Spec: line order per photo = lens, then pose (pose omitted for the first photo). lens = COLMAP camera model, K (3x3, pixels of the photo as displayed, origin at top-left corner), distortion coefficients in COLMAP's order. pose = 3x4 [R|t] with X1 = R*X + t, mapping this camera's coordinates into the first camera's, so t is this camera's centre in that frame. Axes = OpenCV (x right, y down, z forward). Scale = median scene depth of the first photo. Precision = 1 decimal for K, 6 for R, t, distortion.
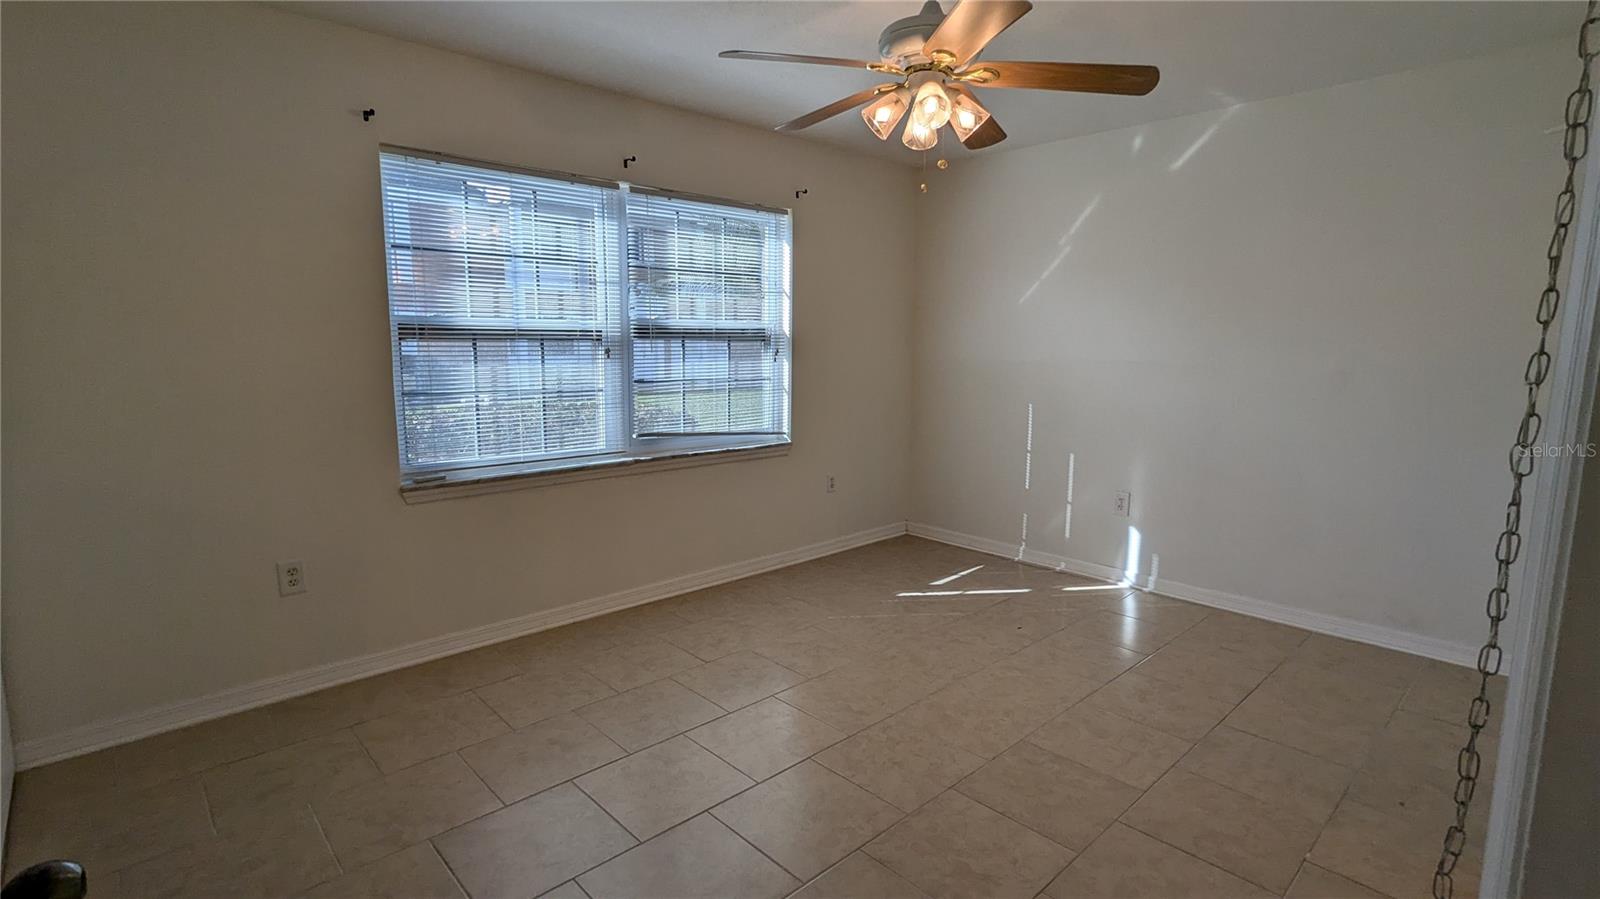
lens RADIAL K [[753.6, 0, 799.7], [0, 753.6, 446.8], [0, 0, 1]] dist [-0.001600, 0.000539]
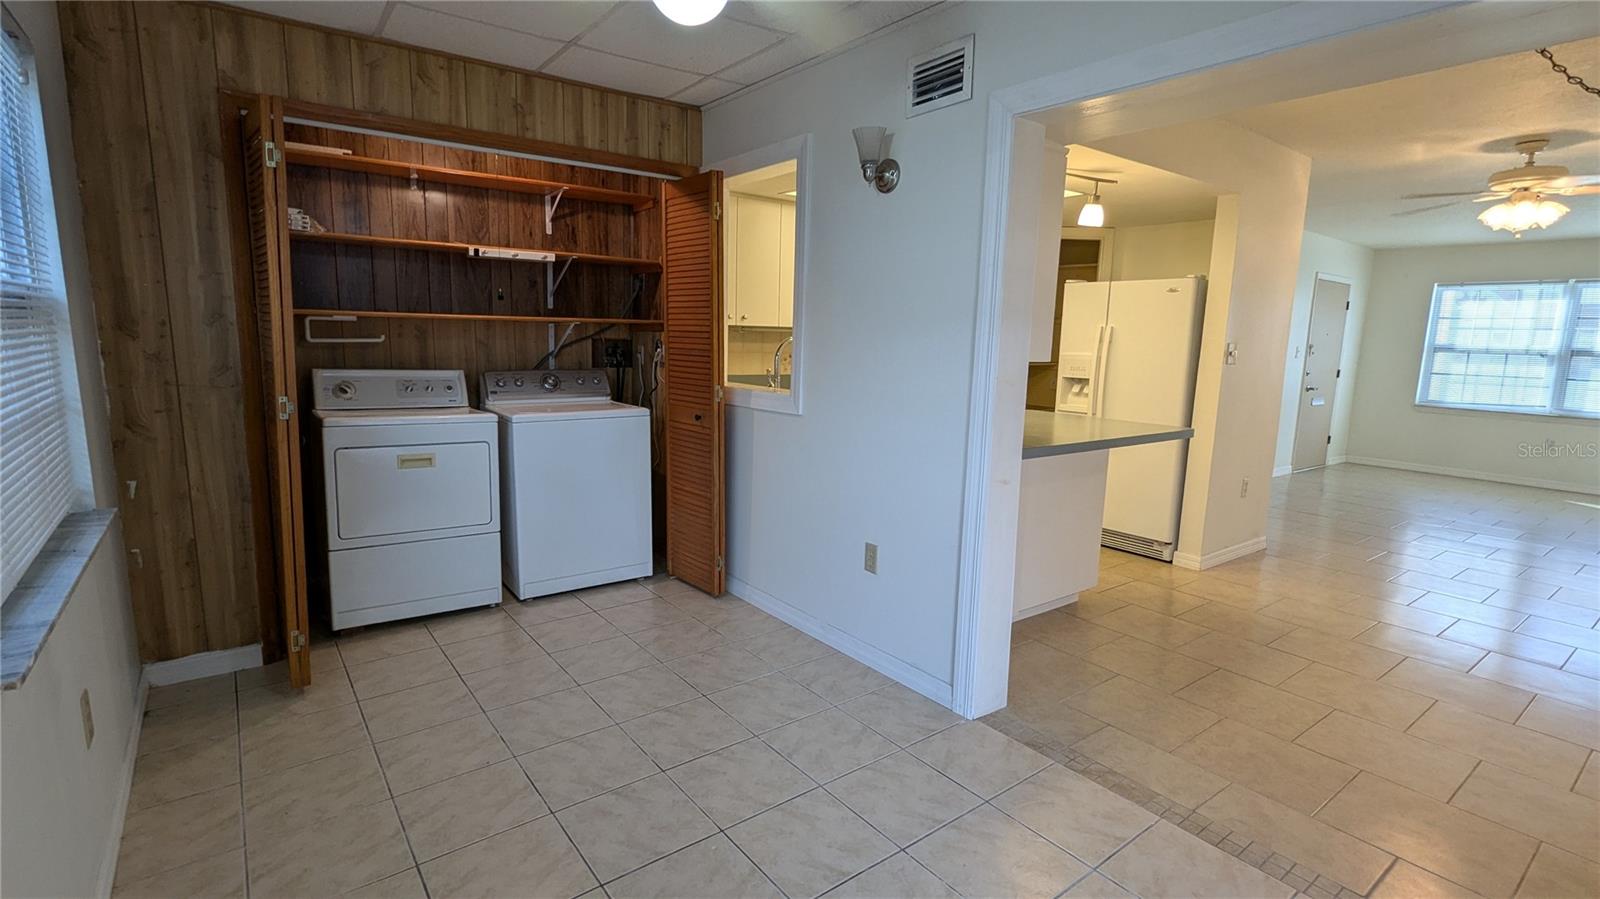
lens RADIAL K [[753.6, 0, 801.7], [0, 753.6, 449.5], [0, 0, 1]] dist [-0.001600, 0.000539]
pose [[-0.093237, 0.136779, -0.986204, 2.006575], [-0.183868, 0.971117, 0.152070, 0.168489], [0.978519, 0.195510, -0.065395, -0.807411]]
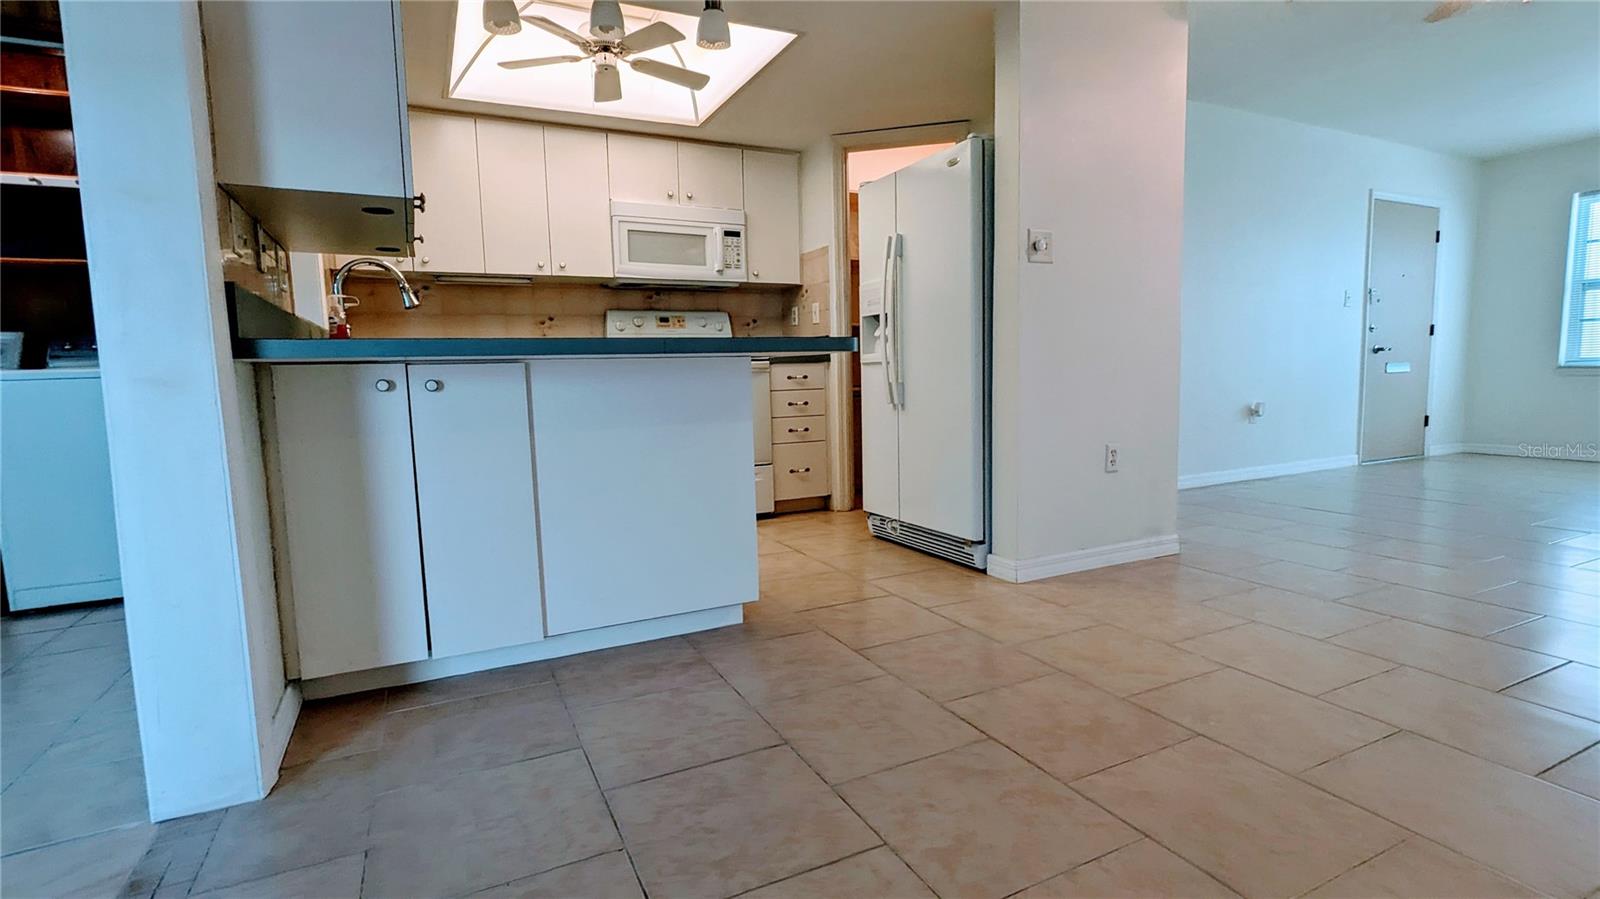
lens RADIAL K [[753.6, 0, 798.2], [0, 753.6, 445.8], [0, 0, 1]] dist [-0.001600, 0.000539]
pose [[-0.282533, 0.088620, -0.955155, 1.583982], [-0.128151, 0.983311, 0.129139, 0.211102], [0.950659, 0.158890, -0.266461, -0.256696]]
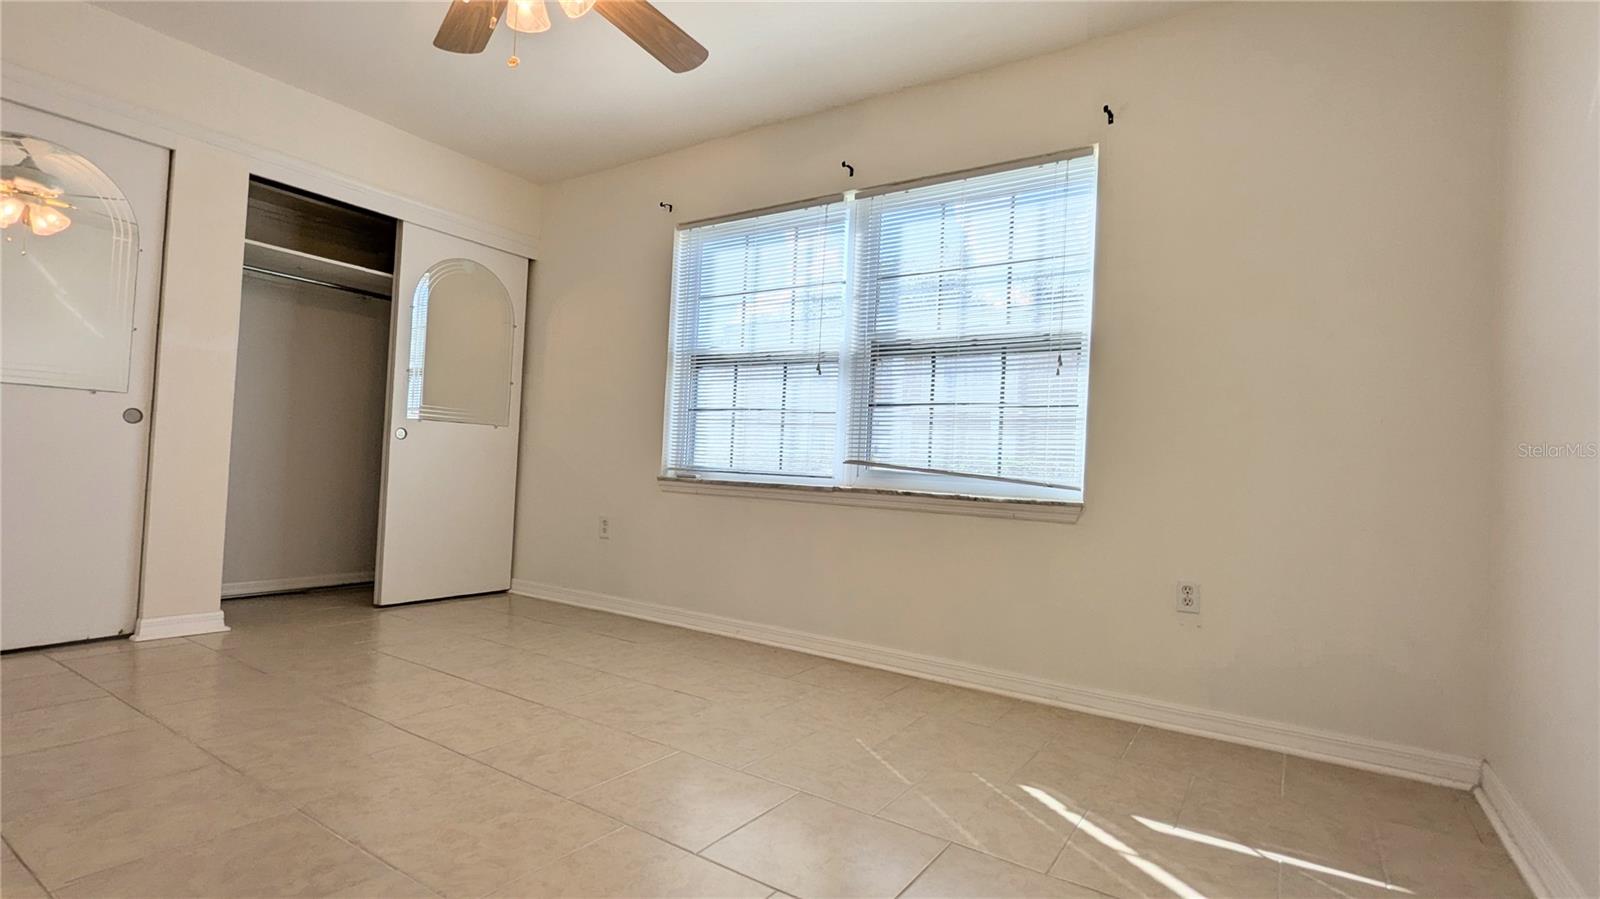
lens RADIAL K [[753.6, 0, 789.3], [0, 753.6, 439.6], [0, 0, 1]] dist [-0.001600, 0.000539]
pose [[0.233572, -0.023207, -0.972062, 0.652443], [-0.178454, 0.981711, -0.066317, 0.031959], [0.955823, 0.188958, 0.225159, 0.757848]]
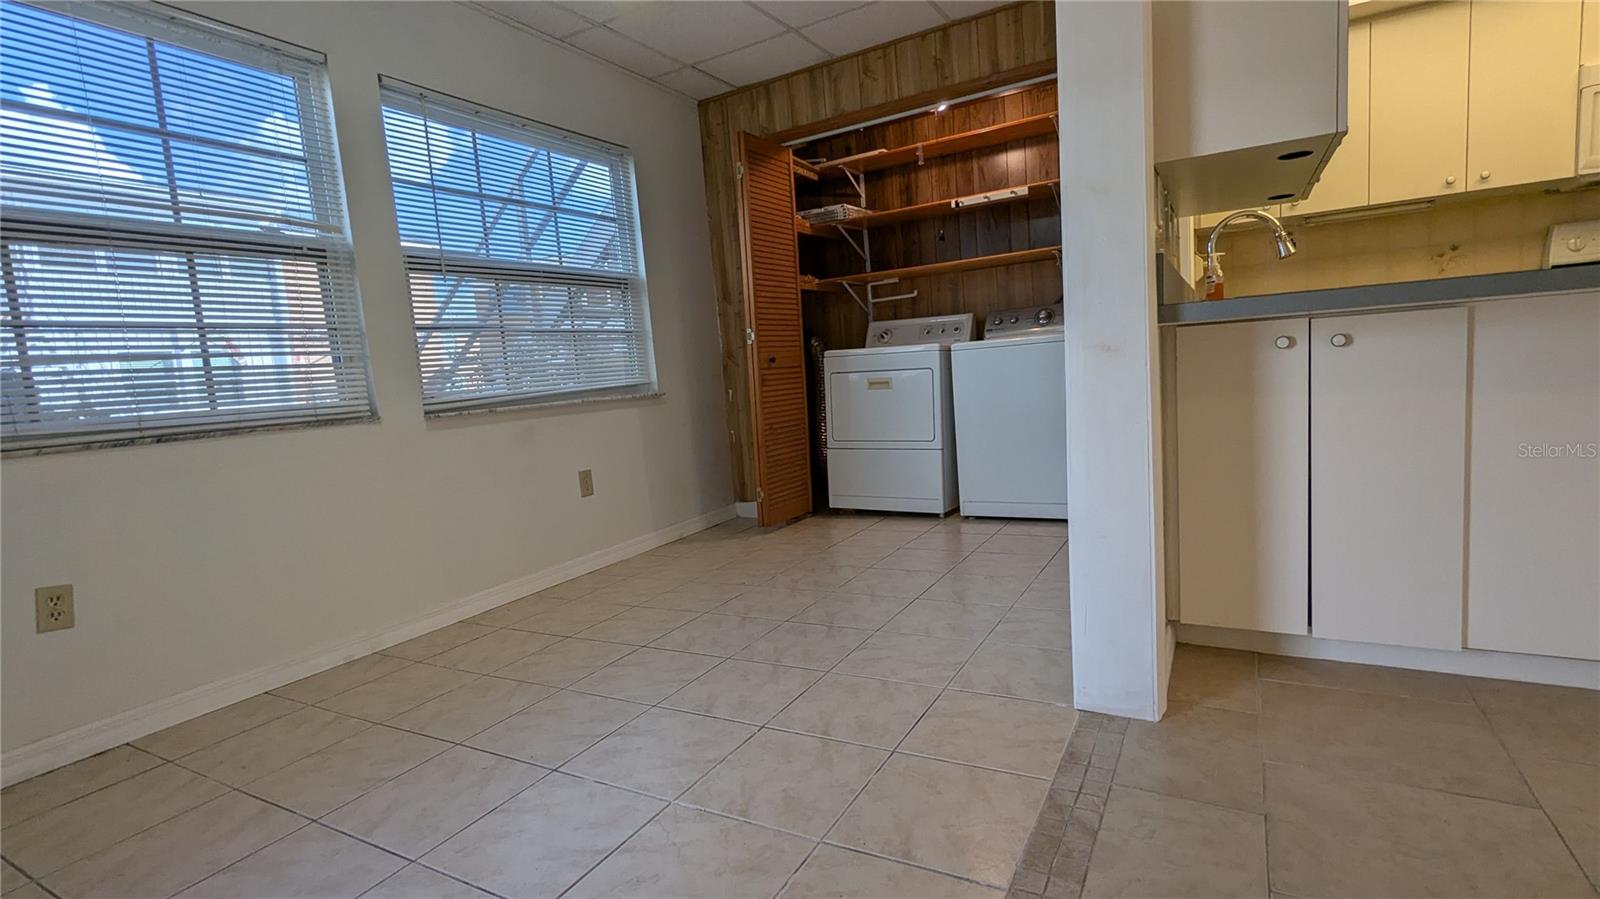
lens RADIAL K [[753.6, 0, 798.9], [0, 753.6, 449.8], [0, 0, 1]] dist [-0.001600, 0.000539]
pose [[-0.952356, 0.089112, -0.291681, 1.616911], [0.013014, 0.967365, 0.253051, 0.212914], [0.304712, 0.237199, -0.922436, -0.297695]]
